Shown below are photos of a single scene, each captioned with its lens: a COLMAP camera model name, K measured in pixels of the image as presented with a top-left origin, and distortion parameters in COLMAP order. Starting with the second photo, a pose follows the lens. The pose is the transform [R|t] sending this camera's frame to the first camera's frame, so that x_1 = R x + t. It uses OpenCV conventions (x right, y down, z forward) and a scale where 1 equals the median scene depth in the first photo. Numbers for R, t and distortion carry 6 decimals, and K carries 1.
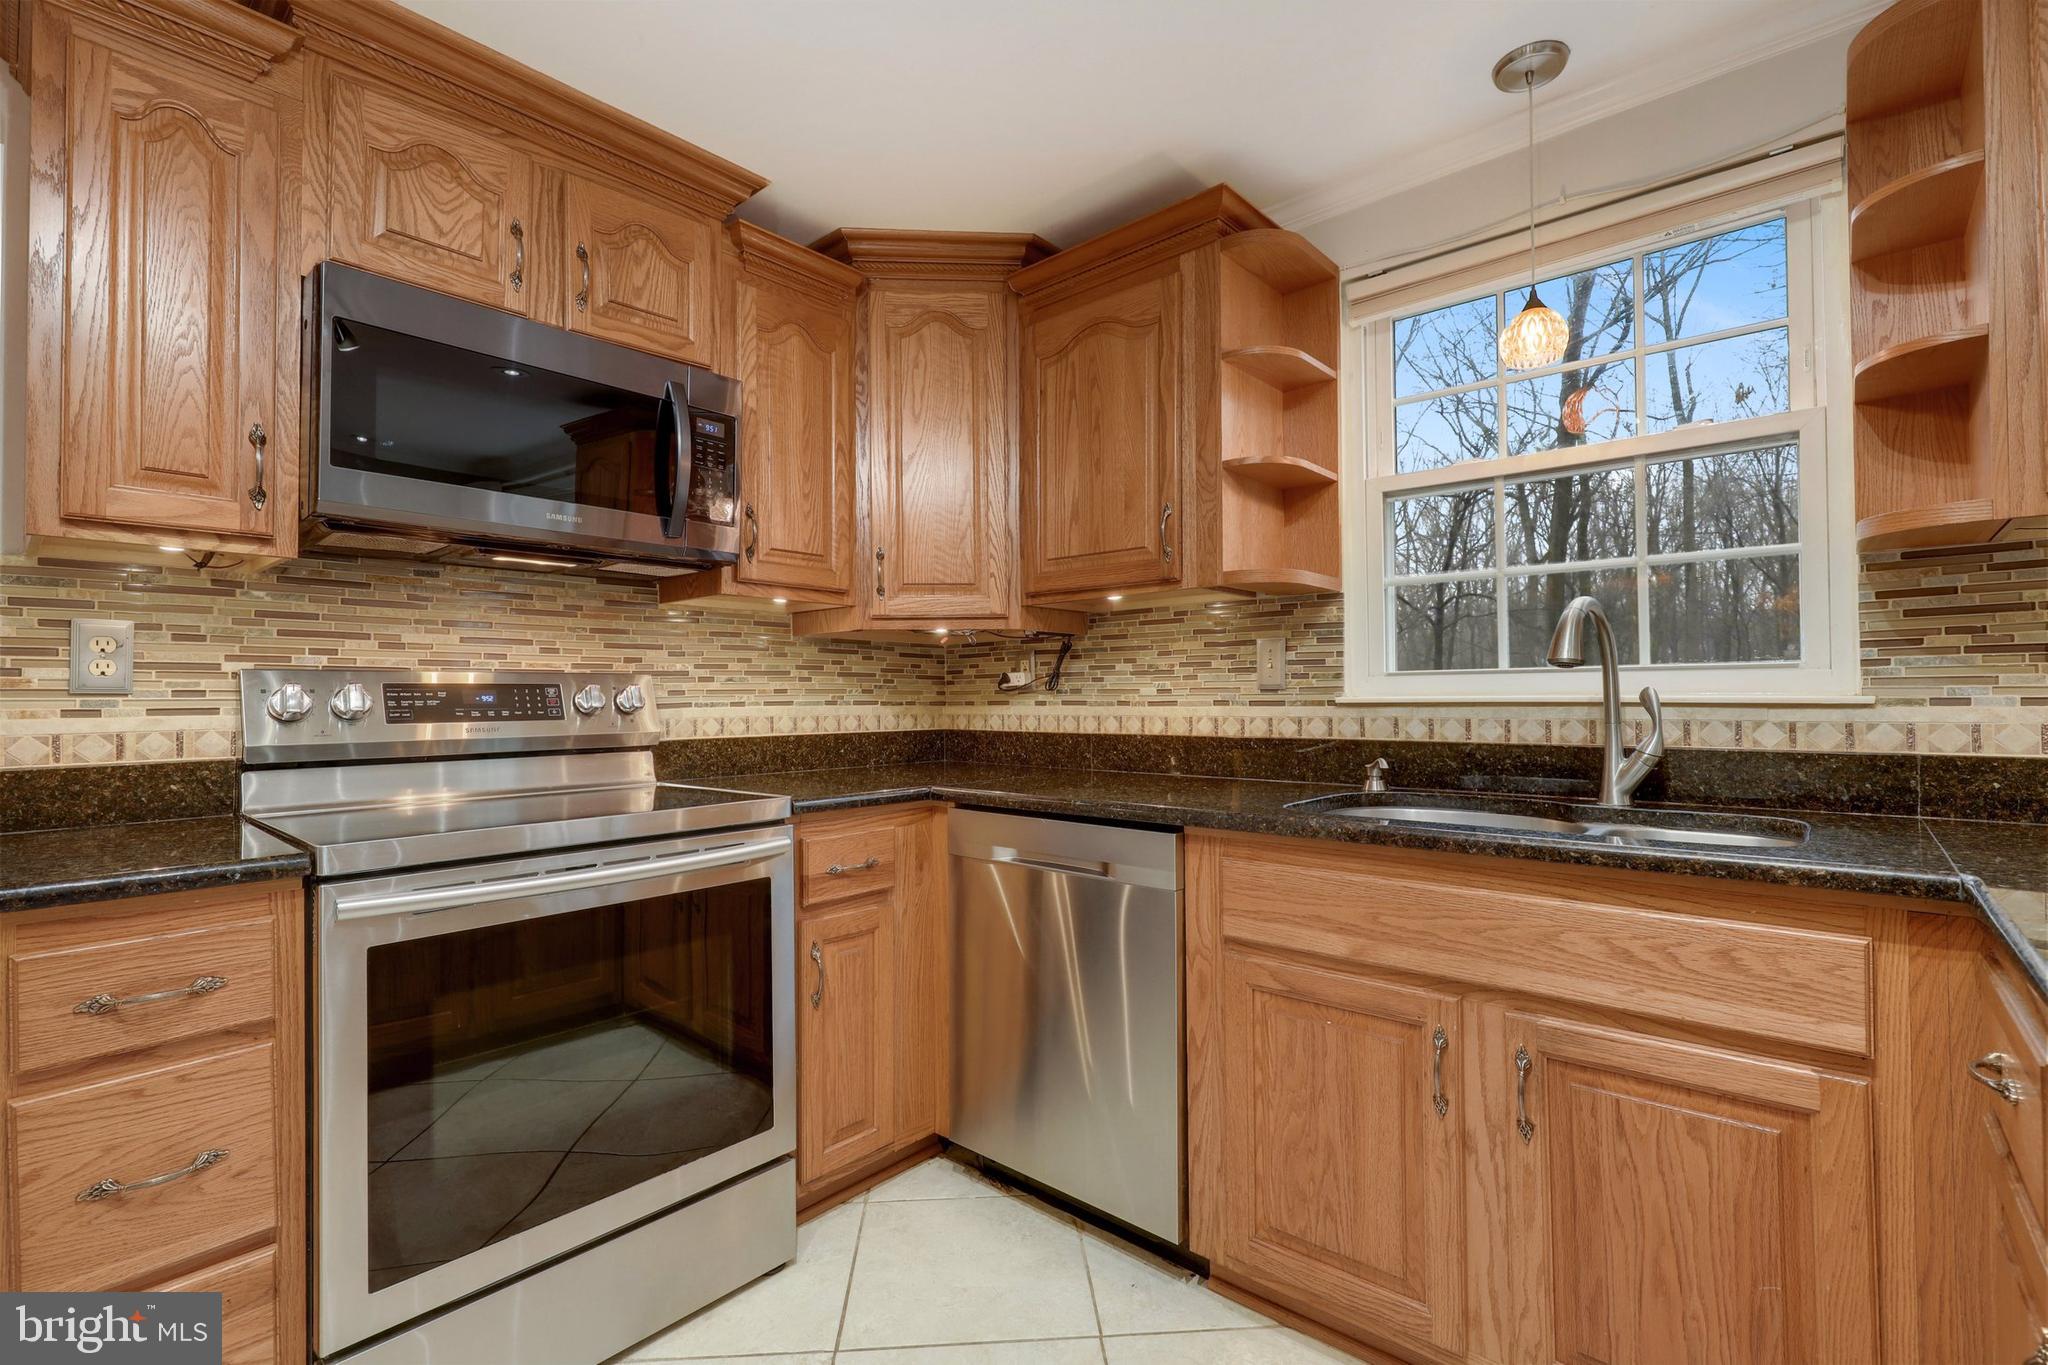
lens RADIAL K [[916.8, 0, 1026.0], [0, 916.8, 682.6], [0, 0, 1]] dist [-0.001510, -0.000196]
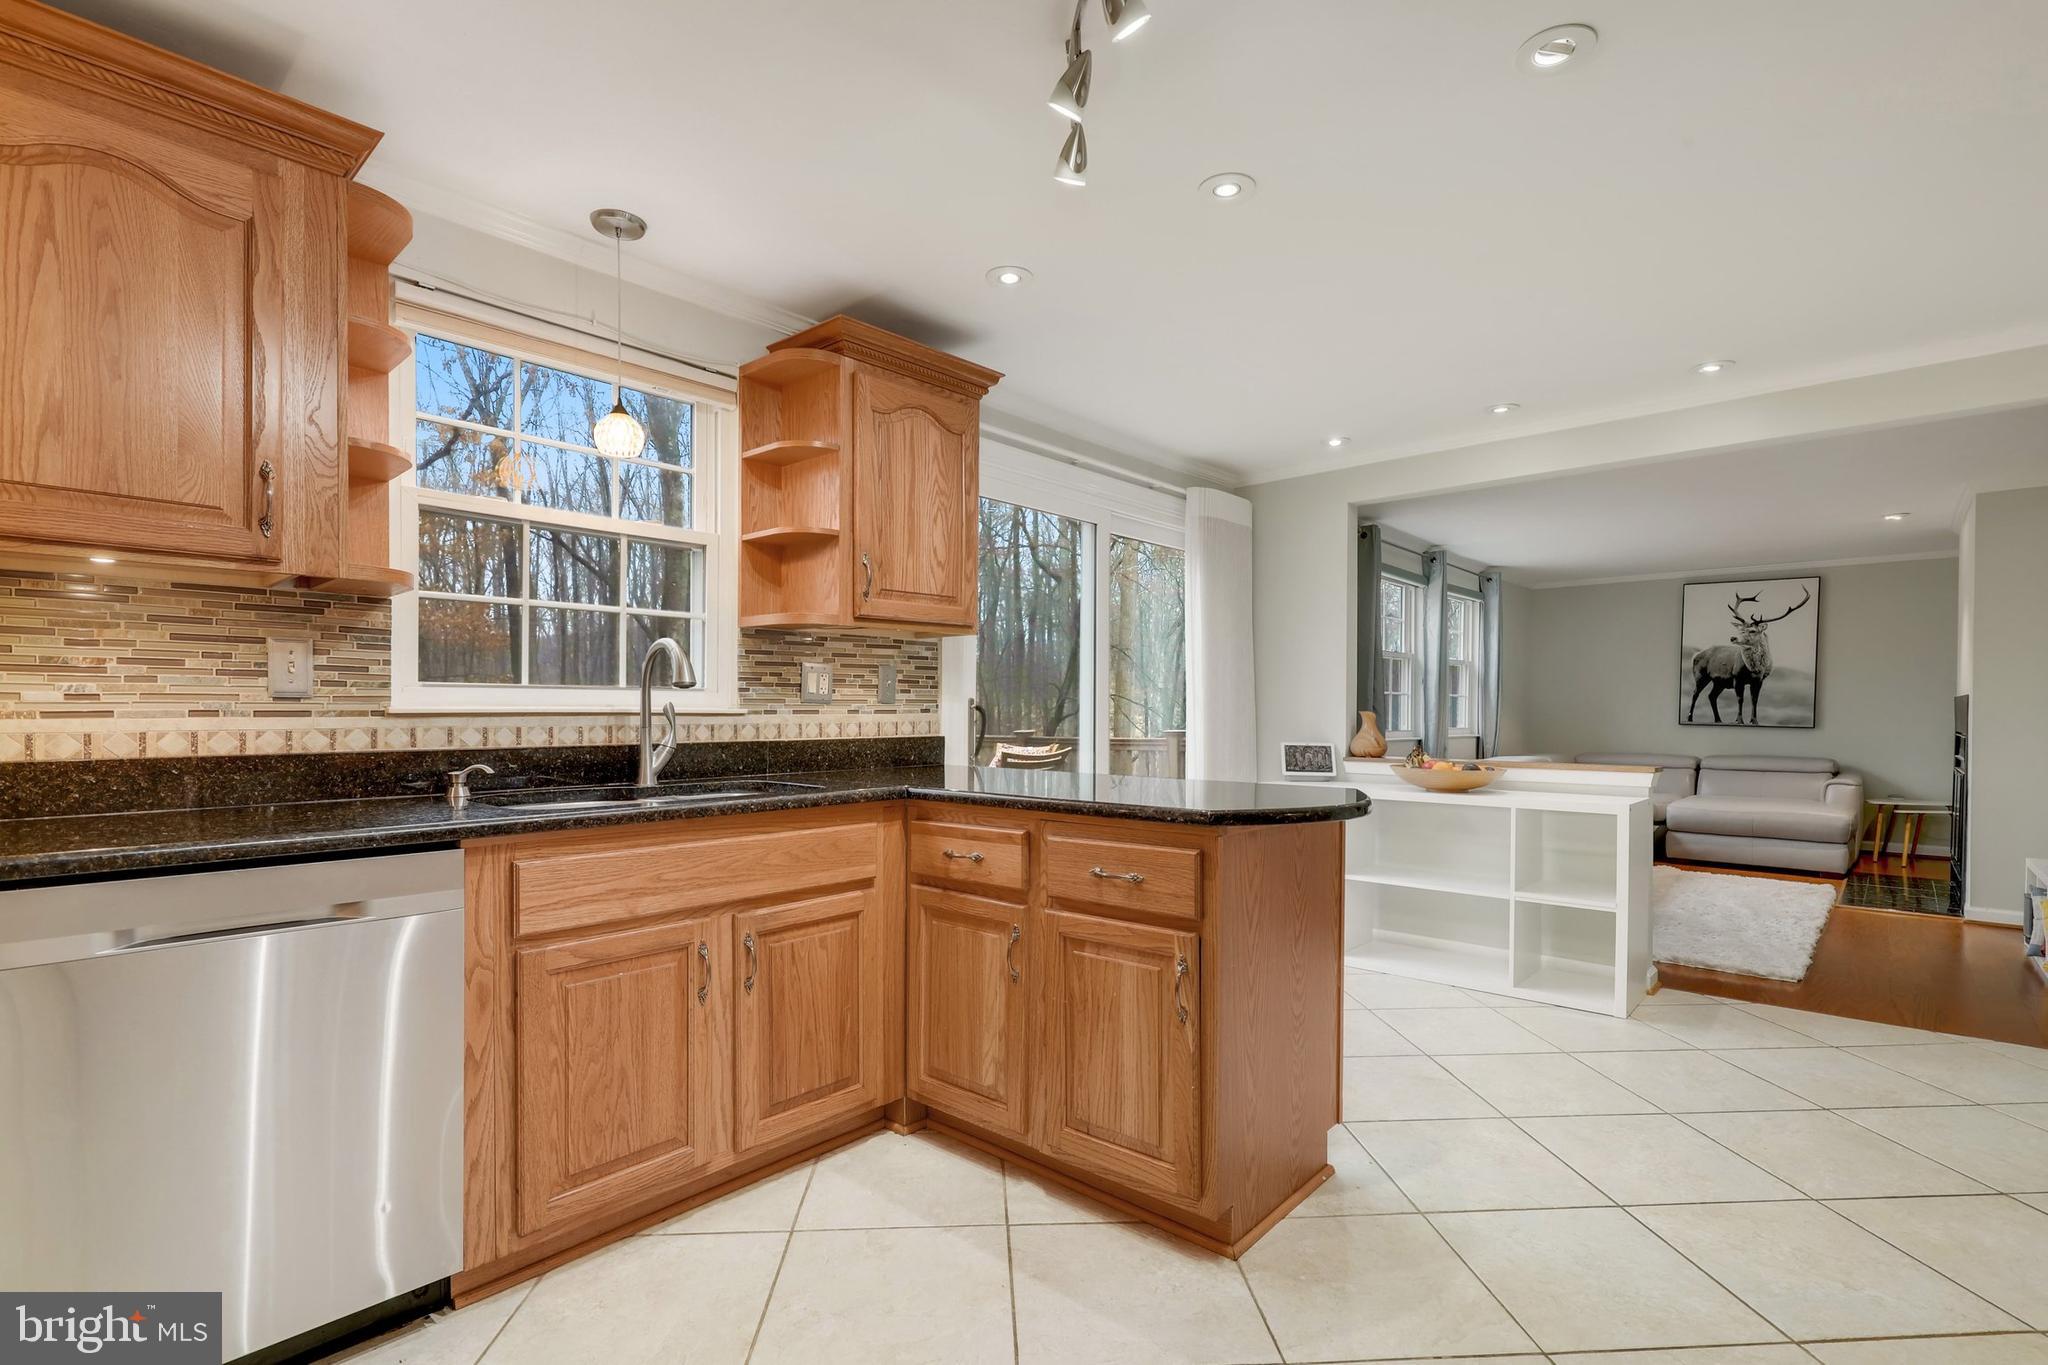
lens RADIAL K [[956.9, 0, 1033.7], [0, 956.9, 723.6], [0, 0, 1]] dist [0.003227, 0.000766]
pose [[0.003879, -0.010383, 0.999939, -0.731489], [-0.020254, 0.999740, 0.010460, 0.009715], [-0.999787, -0.020294, 0.003668, 0.350042]]
